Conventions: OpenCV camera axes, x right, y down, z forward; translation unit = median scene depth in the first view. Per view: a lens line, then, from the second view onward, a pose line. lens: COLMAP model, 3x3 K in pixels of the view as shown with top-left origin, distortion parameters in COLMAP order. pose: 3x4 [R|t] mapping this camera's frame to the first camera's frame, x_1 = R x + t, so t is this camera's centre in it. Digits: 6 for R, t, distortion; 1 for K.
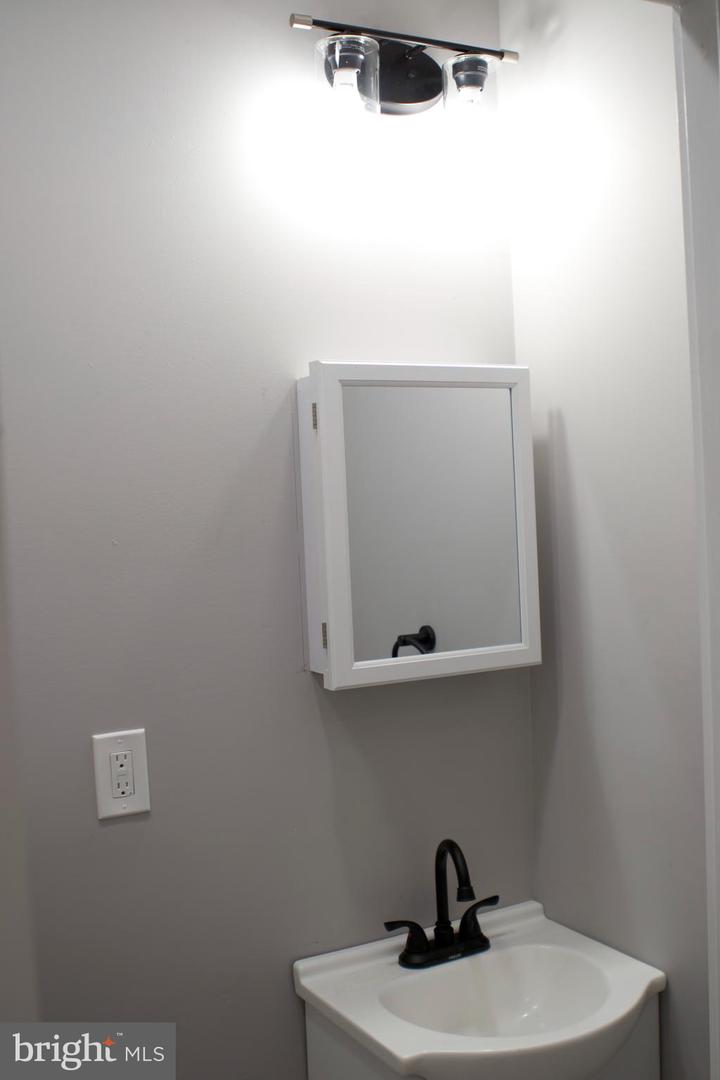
lens RADIAL K [[1197.4, 0, 369.1], [0, 1197.4, 544.9], [0, 0, 1]] dist [-0.090514, 0.000000]
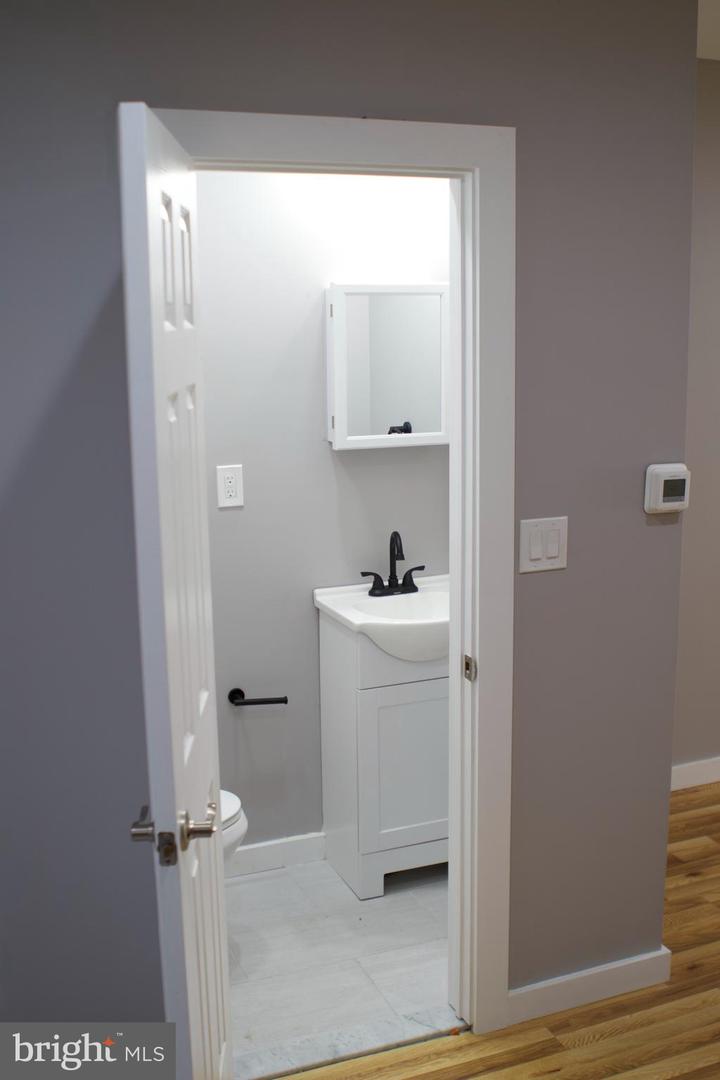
lens RADIAL K [[1197.4, 0, 353.6], [0, 1197.4, 539.9], [0, 0, 1]] dist [-0.090514, 0.000000]
pose [[0.993675, 0.056935, -0.096786, 0.192976], [-0.039731, 0.984435, 0.171201, -0.070786], [0.105027, -0.166273, 0.980471, -0.940362]]
